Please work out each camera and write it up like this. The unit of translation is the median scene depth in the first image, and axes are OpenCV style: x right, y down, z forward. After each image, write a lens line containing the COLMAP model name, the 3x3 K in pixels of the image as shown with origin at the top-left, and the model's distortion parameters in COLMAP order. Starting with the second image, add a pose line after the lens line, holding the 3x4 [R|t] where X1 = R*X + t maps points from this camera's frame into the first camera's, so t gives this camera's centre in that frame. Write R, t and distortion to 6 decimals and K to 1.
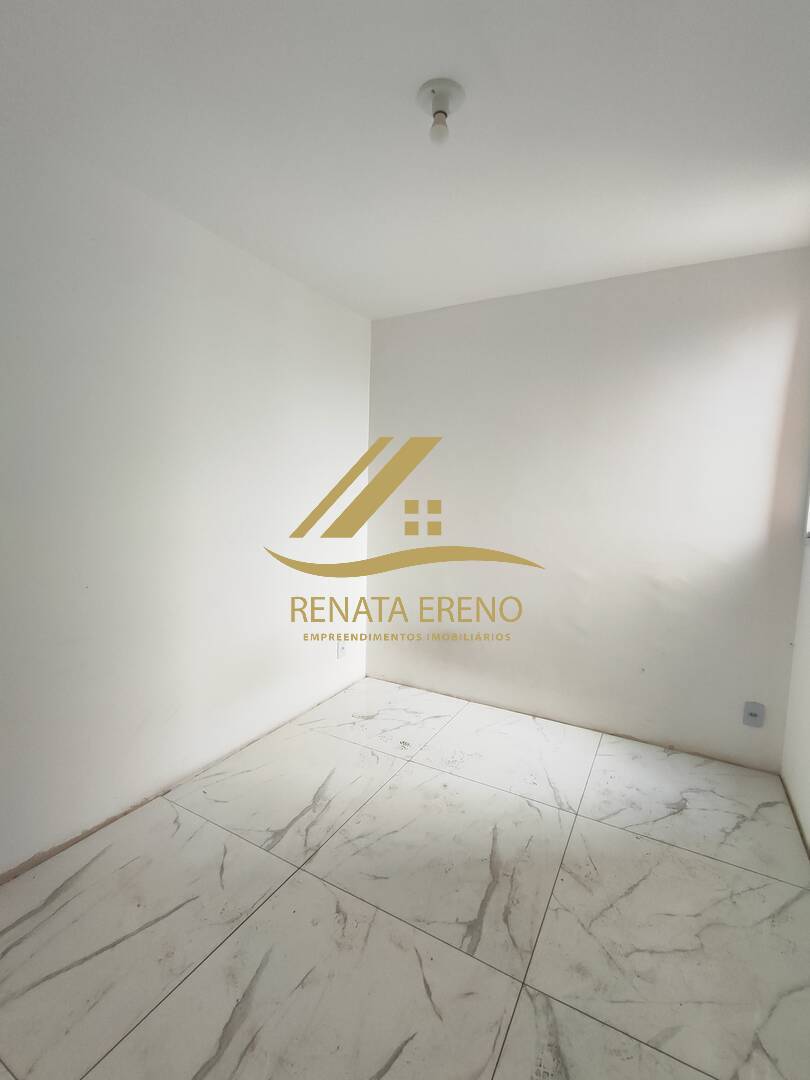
lens RADIAL K [[486.4, 0, 408.9], [0, 486.4, 537.5], [0, 0, 1]] dist [0.019053, -0.008086]
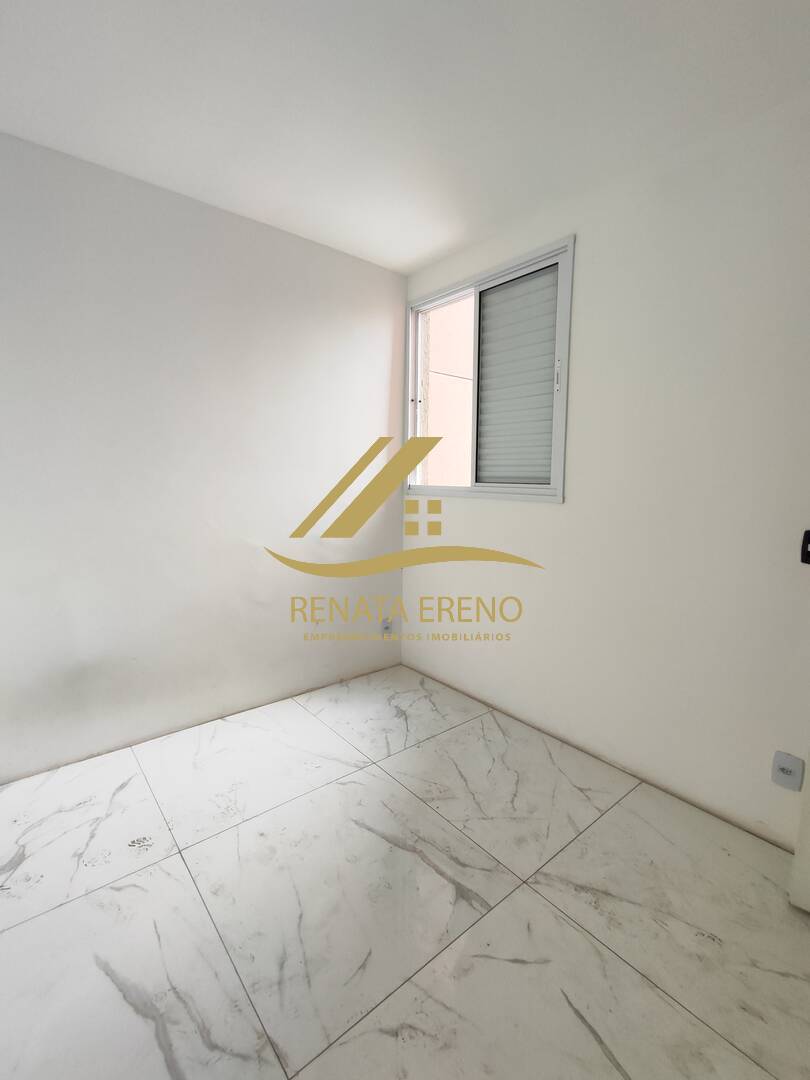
lens RADIAL K [[486.4, 0, 408.9], [0, 486.4, 537.5], [0, 0, 1]] dist [0.019053, -0.008086]
pose [[0.349870, -0.122711, 0.928727, -0.608906], [0.068741, 0.992074, 0.105185, -0.023140], [-0.934273, 0.027041, 0.355532, 0.605823]]
